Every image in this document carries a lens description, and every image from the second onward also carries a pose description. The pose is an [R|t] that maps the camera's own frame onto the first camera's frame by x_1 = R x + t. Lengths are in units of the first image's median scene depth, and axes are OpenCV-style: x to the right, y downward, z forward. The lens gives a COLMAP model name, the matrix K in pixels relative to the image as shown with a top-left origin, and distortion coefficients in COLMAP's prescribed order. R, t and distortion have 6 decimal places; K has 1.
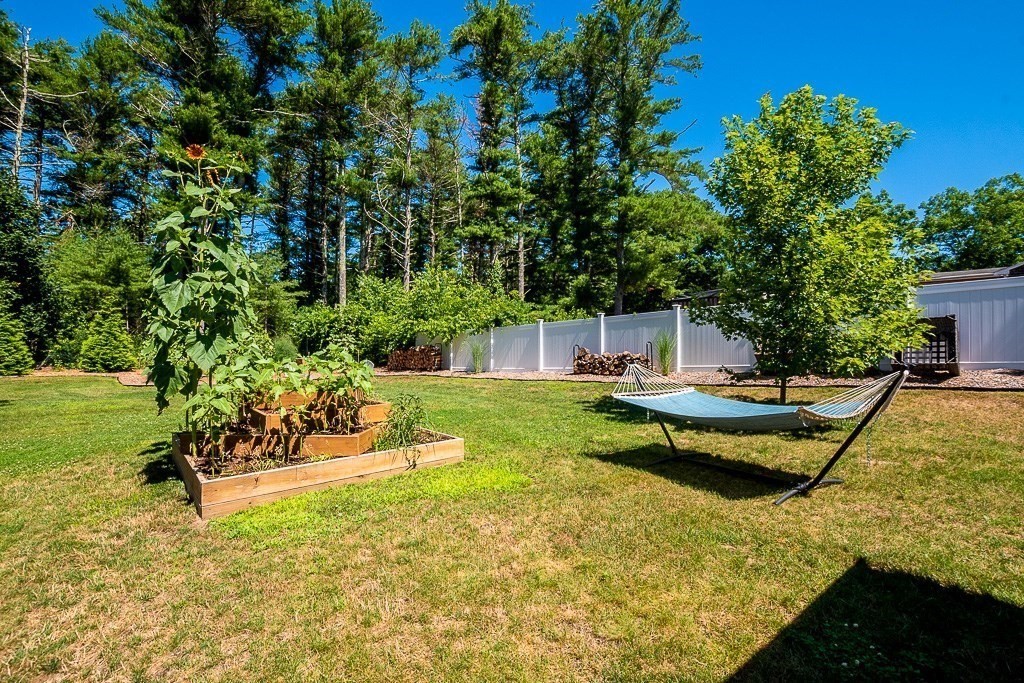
lens RADIAL K [[445.4, 0, 510.0], [0, 445.4, 349.4], [0, 0, 1]] dist [-0.037233, 0.006338]
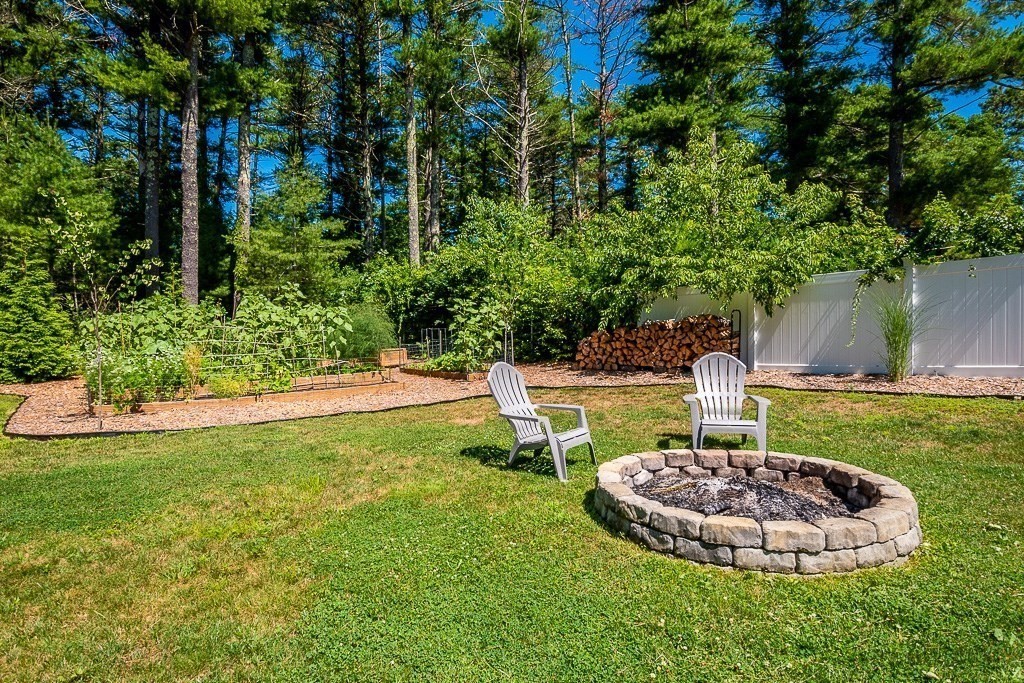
lens RADIAL K [[553.2, 0, 512.0], [0, 553.2, 341.5], [0, 0, 1]] dist [0.000859, 0.000564]
pose [[0.996957, -0.017540, -0.075949, -0.282360], [0.018578, 0.999743, 0.012980, 0.005264], [0.075702, -0.014351, 0.997027, 0.370785]]
